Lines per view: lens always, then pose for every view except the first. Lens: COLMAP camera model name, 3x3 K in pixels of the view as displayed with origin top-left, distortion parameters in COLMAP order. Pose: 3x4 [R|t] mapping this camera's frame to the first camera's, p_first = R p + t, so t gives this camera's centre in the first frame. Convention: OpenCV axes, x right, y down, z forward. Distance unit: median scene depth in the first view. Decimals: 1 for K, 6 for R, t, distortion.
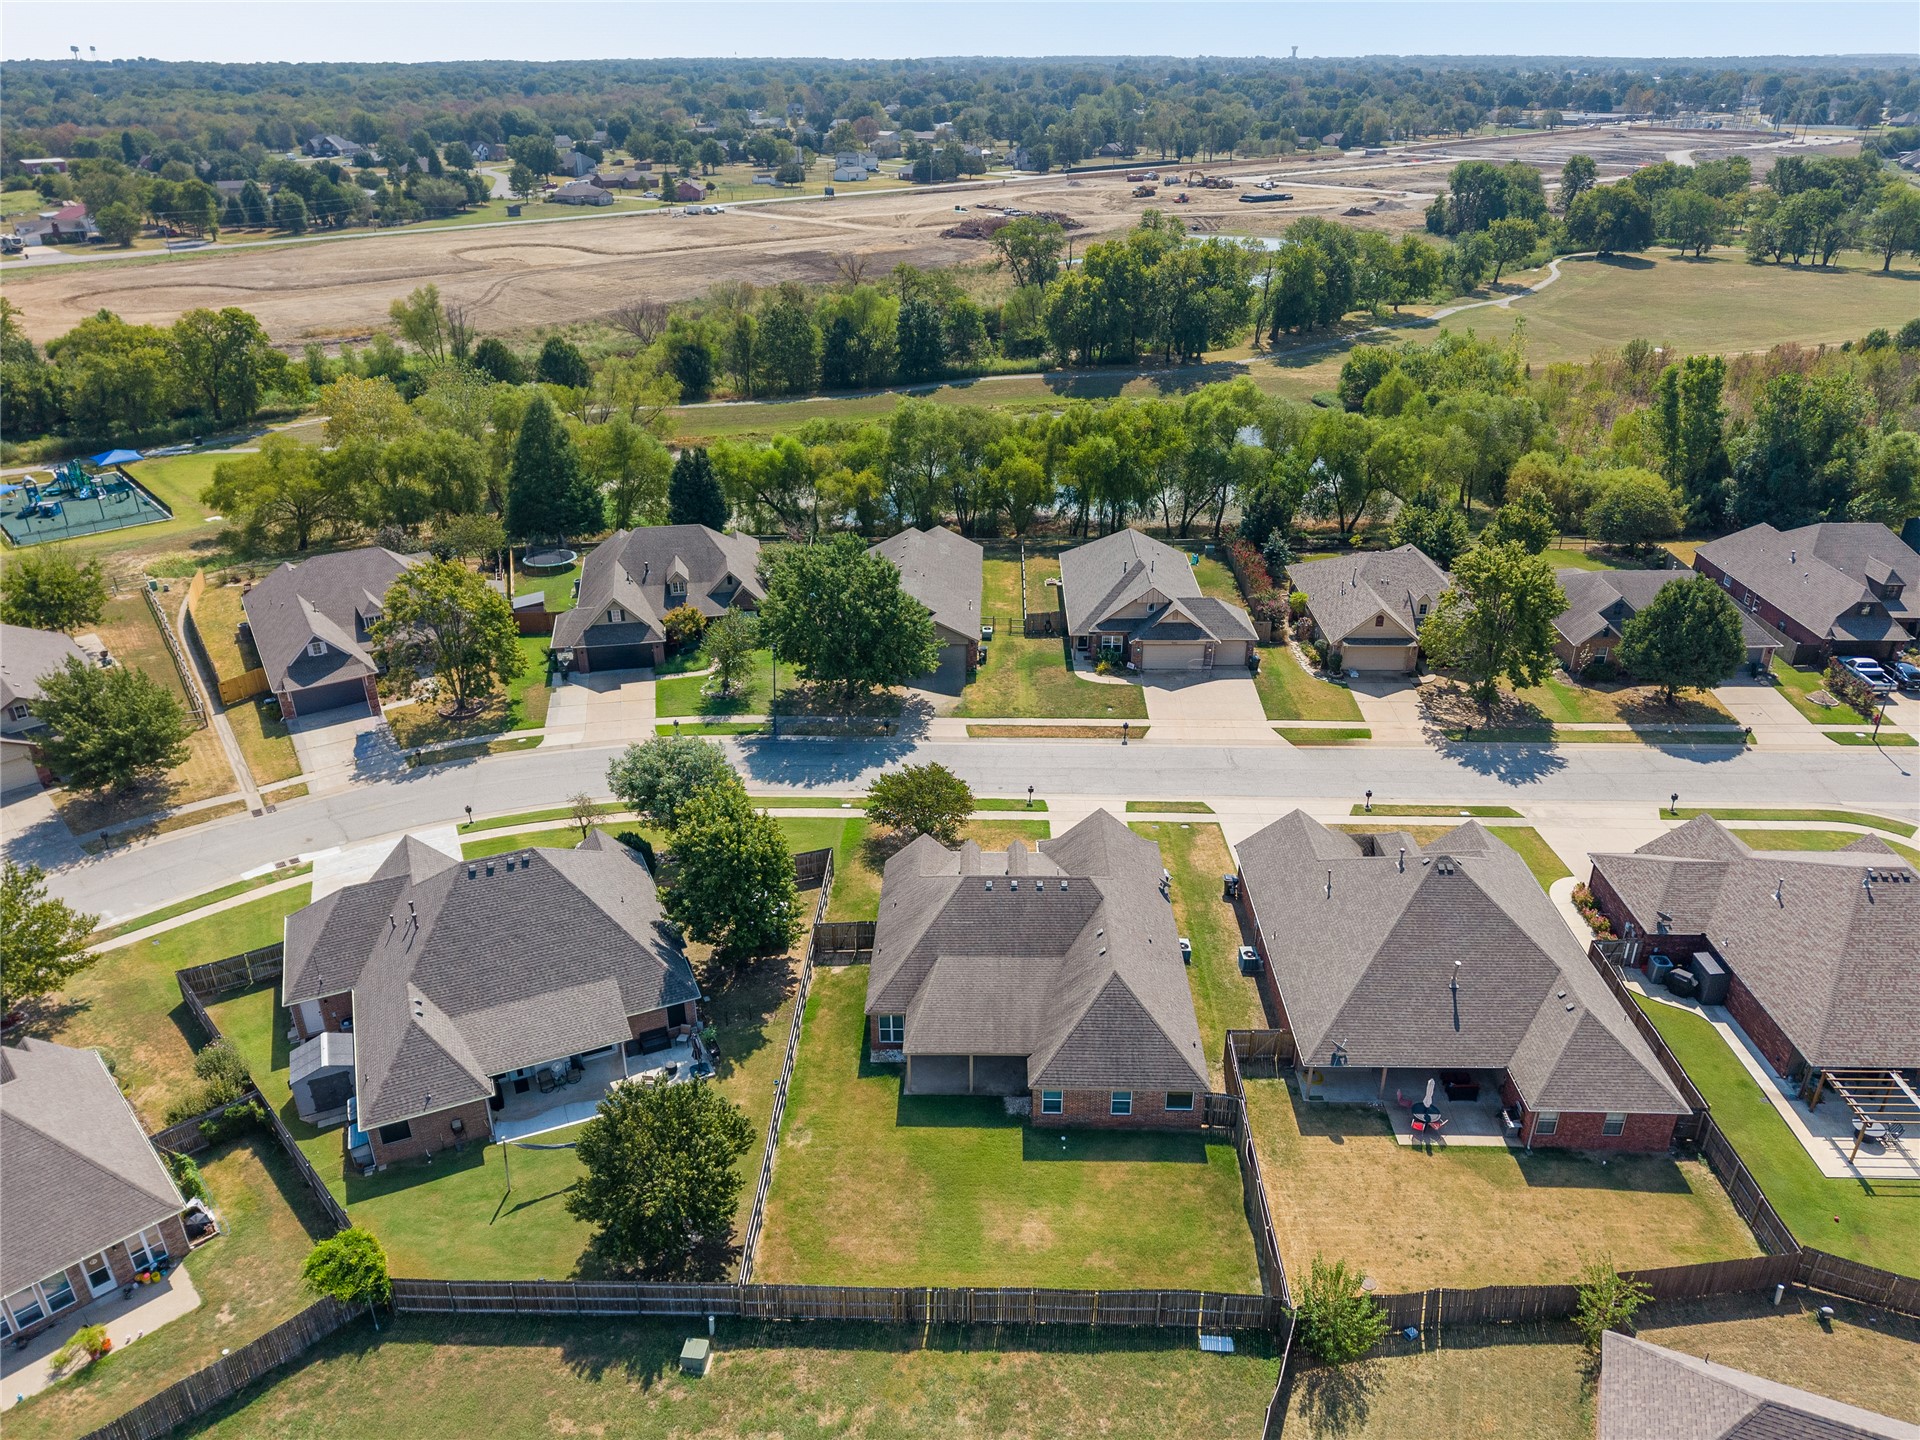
lens RADIAL K [[1318.8, 0, 955.3], [0, 1318.8, 724.1], [0, 0, 1]] dist [0.023877, -0.014079]
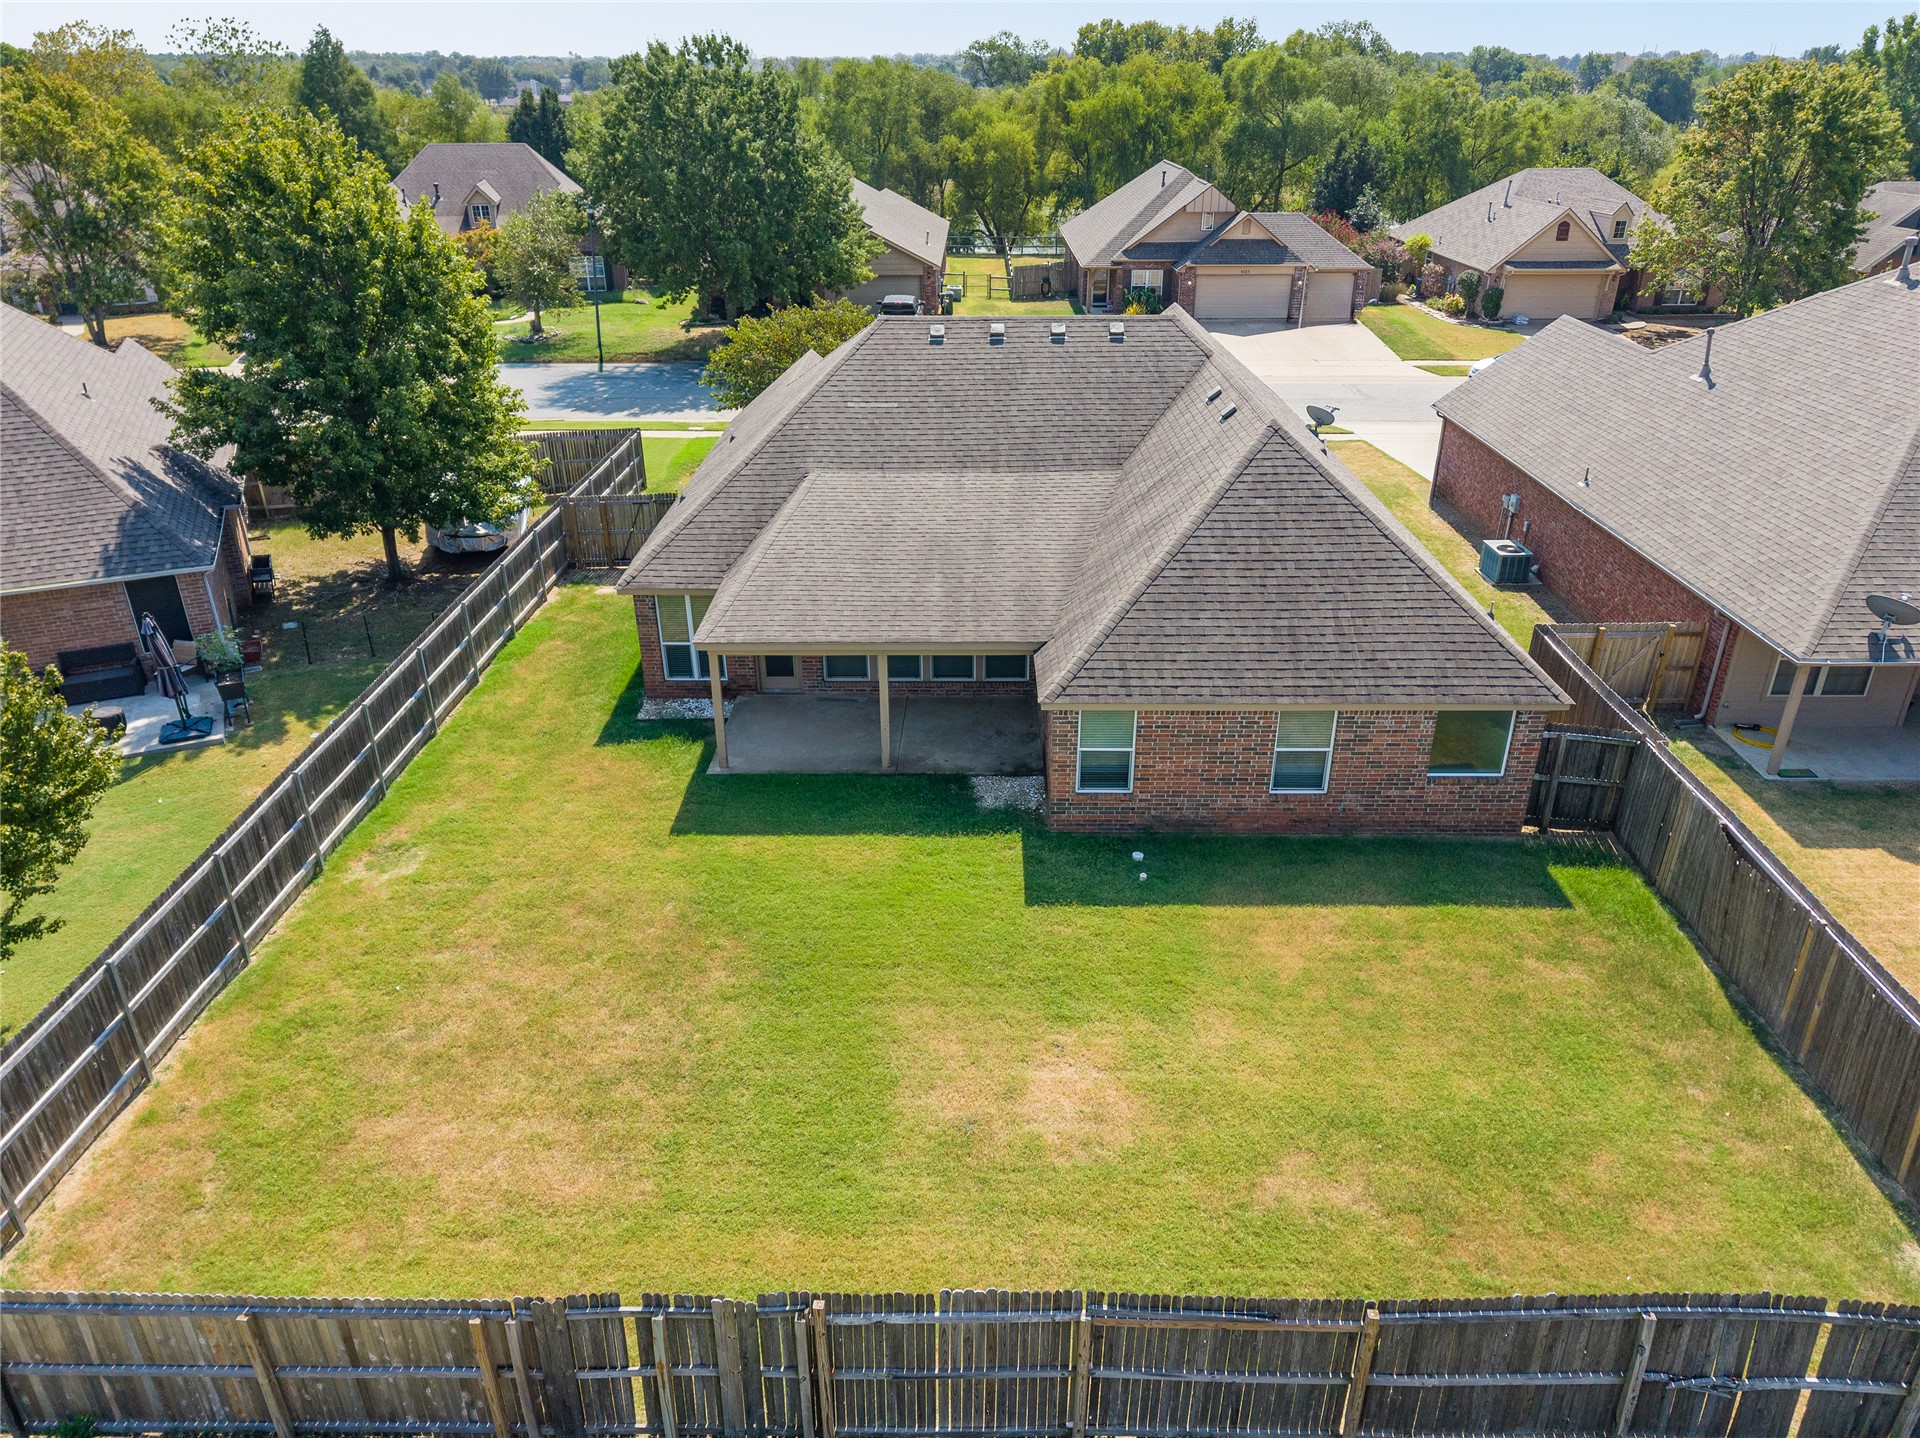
lens RADIAL K [[1318.8, 0, 962.9], [0, 1318.8, 712.4], [0, 0, 1]] dist [0.023877, -0.014079]
pose [[0.999768, -0.002503, 0.021385, 0.027058], [0.002388, 0.999982, 0.005419, 0.269594], [-0.021398, -0.005367, 0.999757, 0.641740]]
